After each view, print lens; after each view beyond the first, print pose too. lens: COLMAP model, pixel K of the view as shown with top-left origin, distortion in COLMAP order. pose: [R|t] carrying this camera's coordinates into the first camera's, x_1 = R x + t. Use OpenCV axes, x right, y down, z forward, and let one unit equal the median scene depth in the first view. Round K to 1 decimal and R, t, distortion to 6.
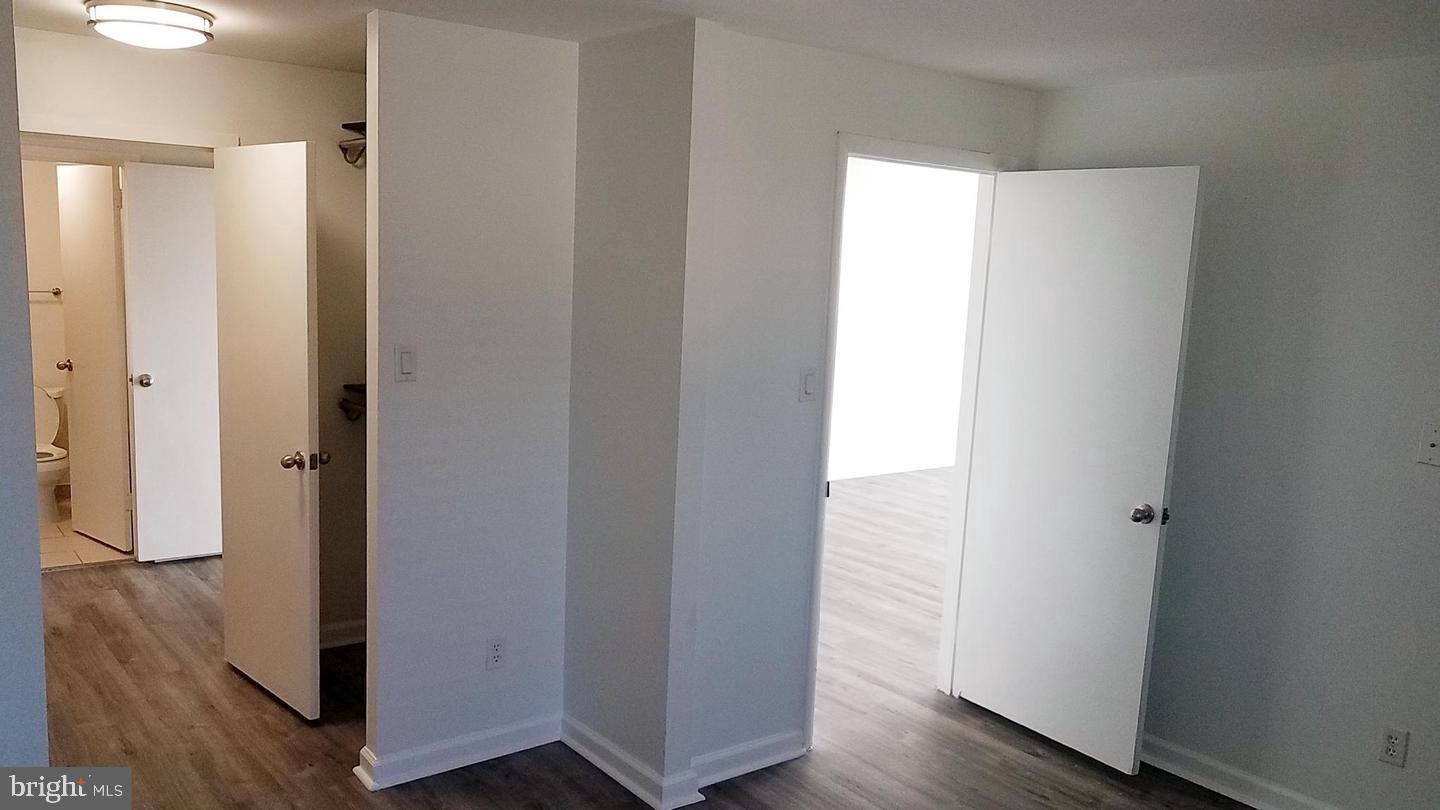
lens RADIAL K [[1118.7, 0, 715.6], [0, 1118.7, 430.1], [0, 0, 1]] dist [-0.058171, 0.042283]
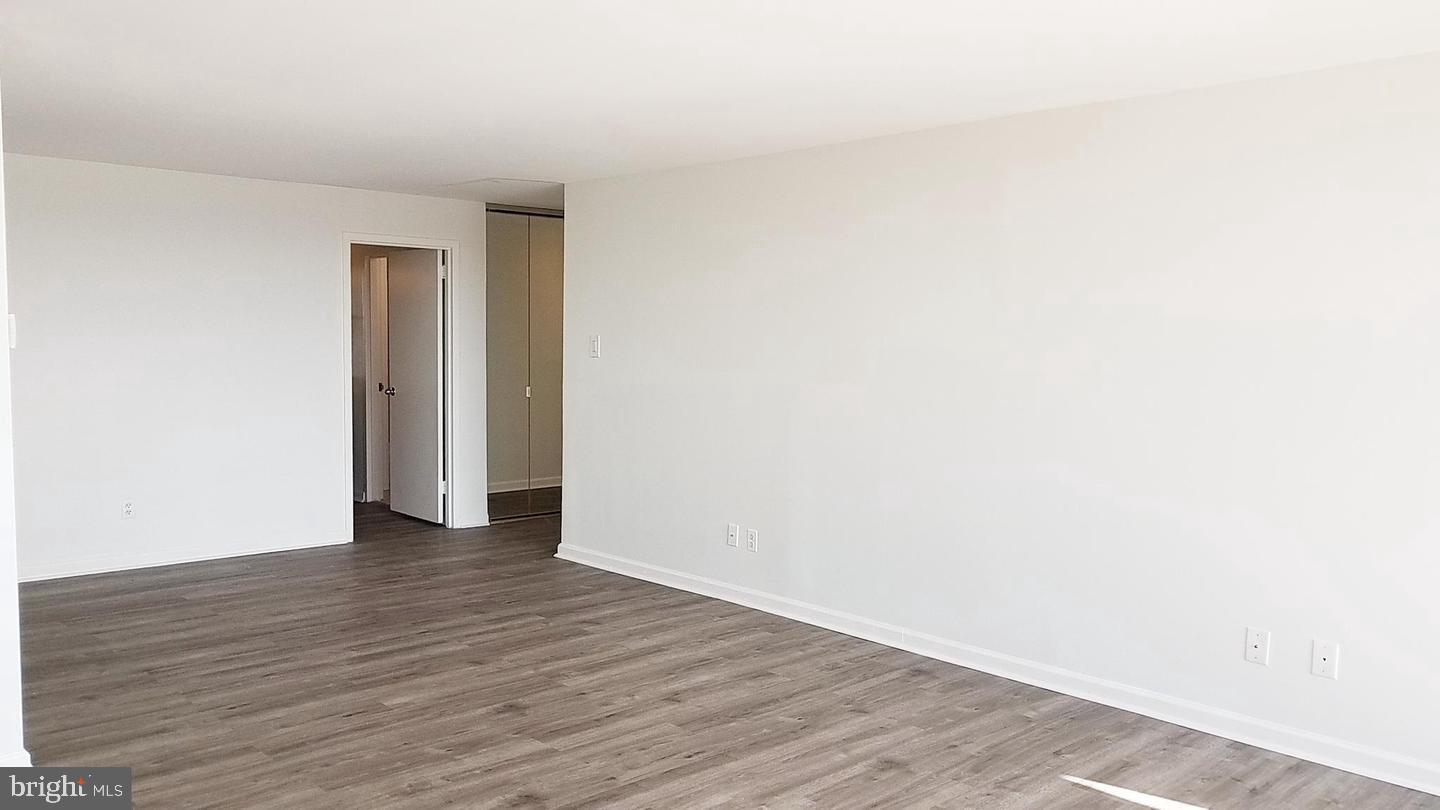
lens RADIAL K [[1118.7, 0, 715.6], [0, 1118.7, 430.1], [0, 0, 1]] dist [-0.058171, 0.042283]
pose [[0.095481, 0.044890, -0.994419, 0.967329], [-0.163960, 0.986047, 0.028769, -0.099798], [0.981835, 0.160297, 0.101509, 1.177389]]
